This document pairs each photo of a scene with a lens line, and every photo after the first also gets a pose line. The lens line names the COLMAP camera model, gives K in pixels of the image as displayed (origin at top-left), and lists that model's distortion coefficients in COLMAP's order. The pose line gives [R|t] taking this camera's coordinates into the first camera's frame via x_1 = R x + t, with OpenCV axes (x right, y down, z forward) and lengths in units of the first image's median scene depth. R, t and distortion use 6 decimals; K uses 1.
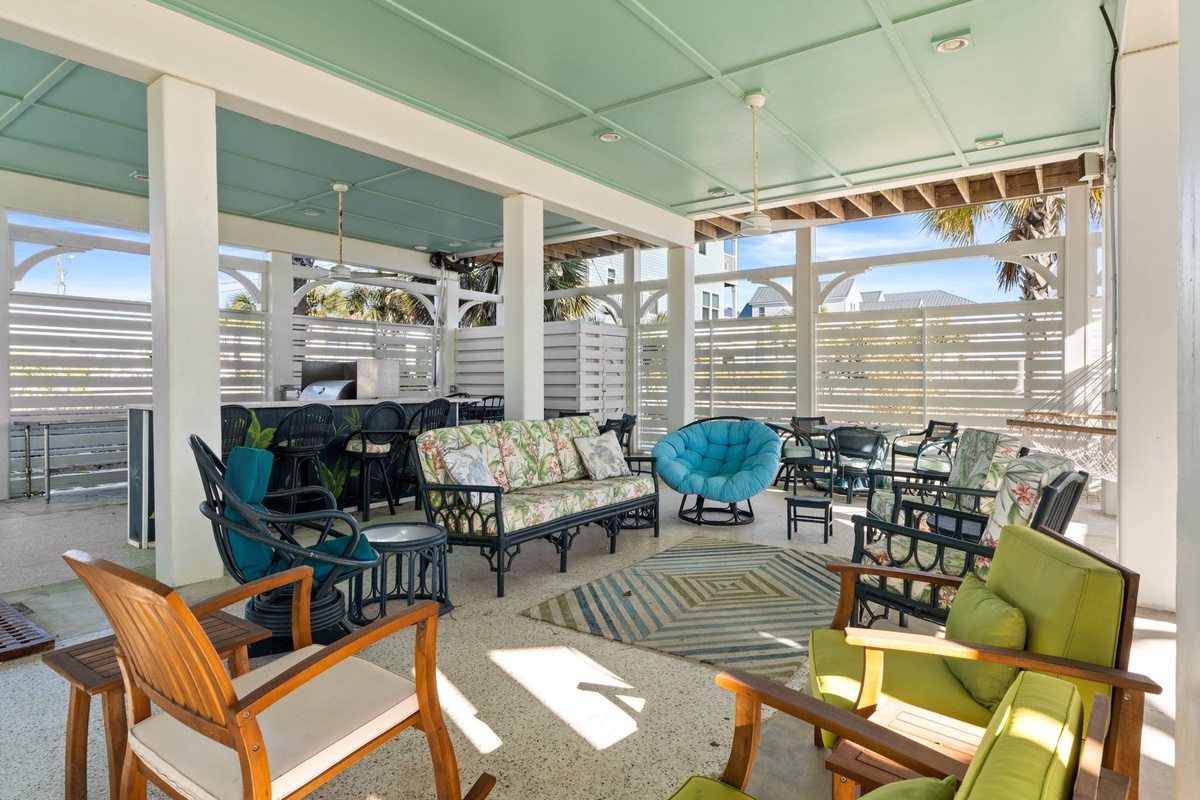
lens RADIAL K [[659.4, 0, 601.7], [0, 659.4, 380.5], [0, 0, 1]] dist [-0.002689, -0.001125]
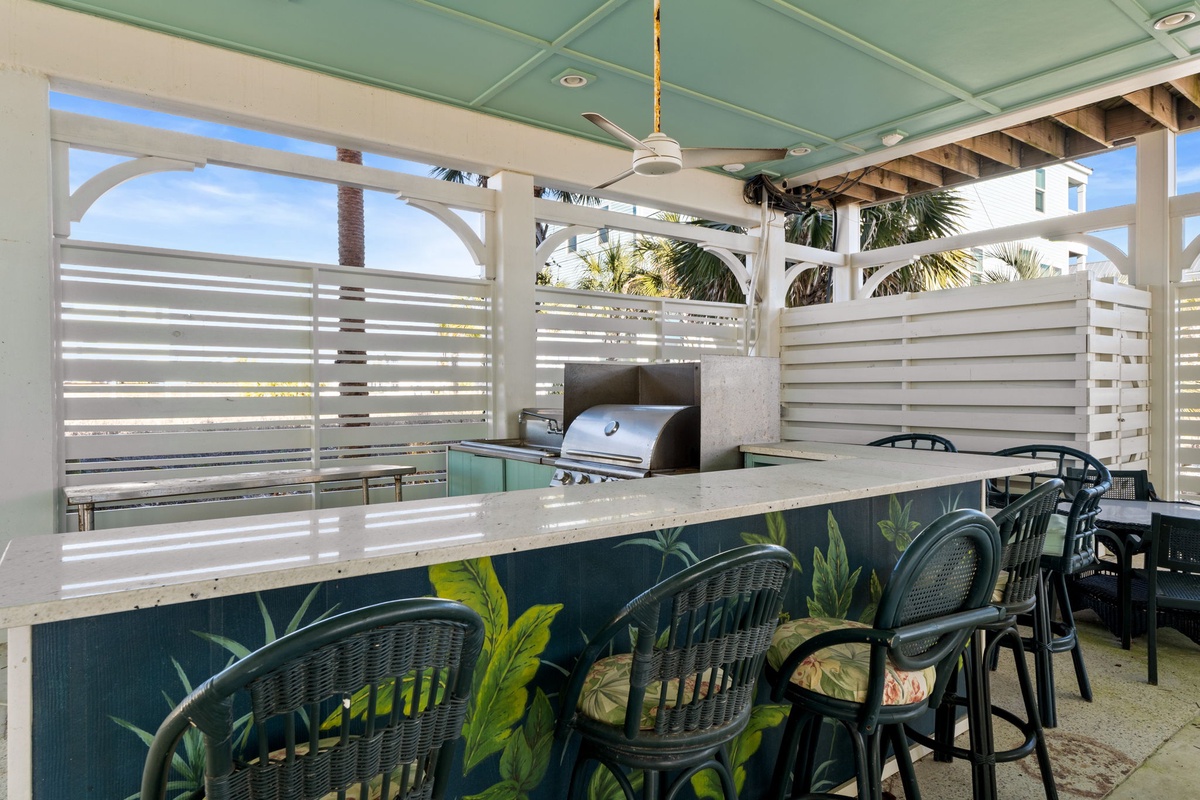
lens RADIAL K [[706.4, 0, 600.0], [0, 706.4, 400.0], [0, 0, 1]] dist [-0.002986, -0.000605]
pose [[0.953832, -0.000300, -0.300339, -0.194165], [0.005004, 0.999877, 0.014896, -0.007768], [0.300298, -0.015711, 0.953716, 0.361978]]
